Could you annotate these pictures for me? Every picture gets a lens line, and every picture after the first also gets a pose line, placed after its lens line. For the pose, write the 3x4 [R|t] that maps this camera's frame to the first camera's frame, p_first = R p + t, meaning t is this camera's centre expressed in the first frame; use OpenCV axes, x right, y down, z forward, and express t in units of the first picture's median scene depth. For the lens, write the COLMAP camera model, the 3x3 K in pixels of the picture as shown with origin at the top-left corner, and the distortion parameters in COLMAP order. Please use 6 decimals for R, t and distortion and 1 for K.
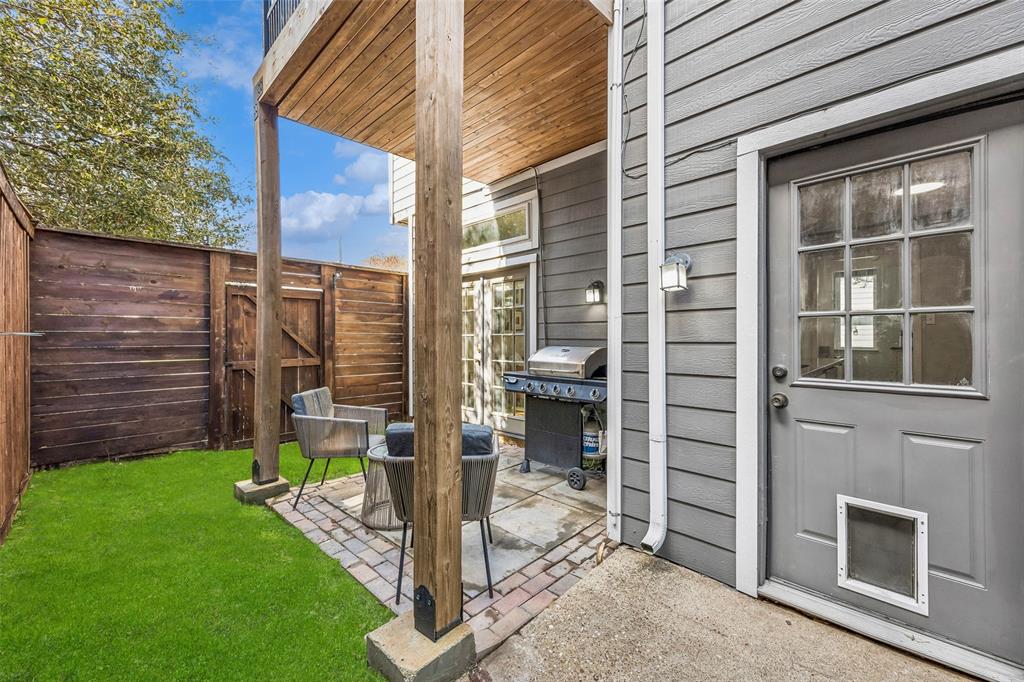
lens RADIAL K [[400.6, 0, 506.1], [0, 400.6, 329.7], [0, 0, 1]] dist [0.009262, -0.000041]
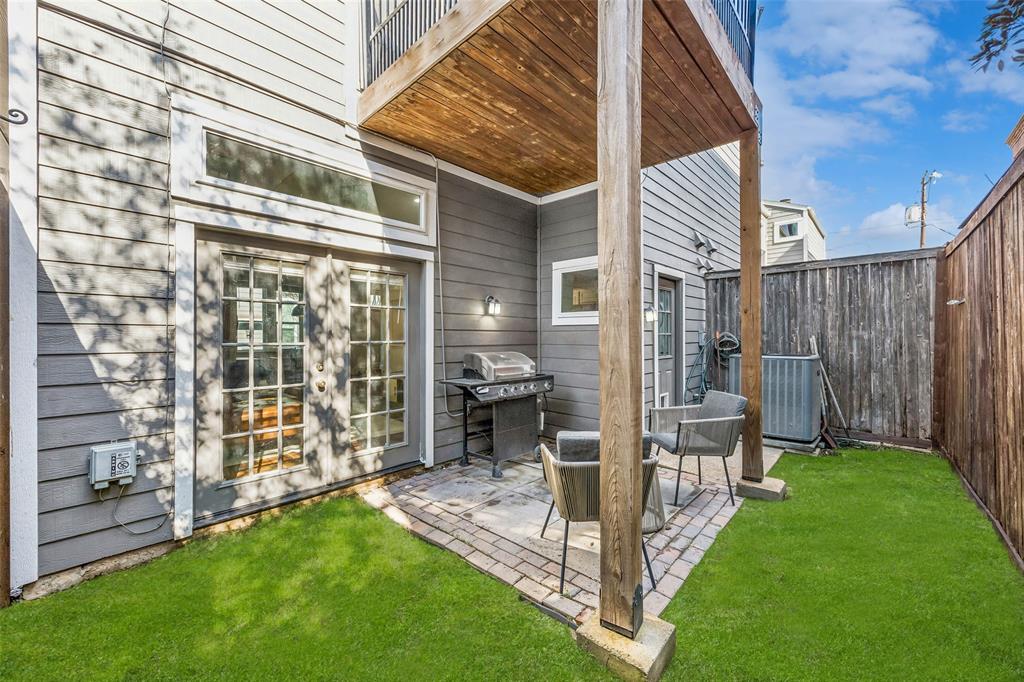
lens RADIAL K [[400.6, 0, 506.1], [0, 400.6, 329.7], [0, 0, 1]] dist [0.009262, -0.000041]
pose [[-0.021746, 0.024600, 0.999461, -0.825335], [-0.000862, 0.999696, -0.024625, 0.006536], [-0.999763, -0.001397, -0.021718, 0.852905]]
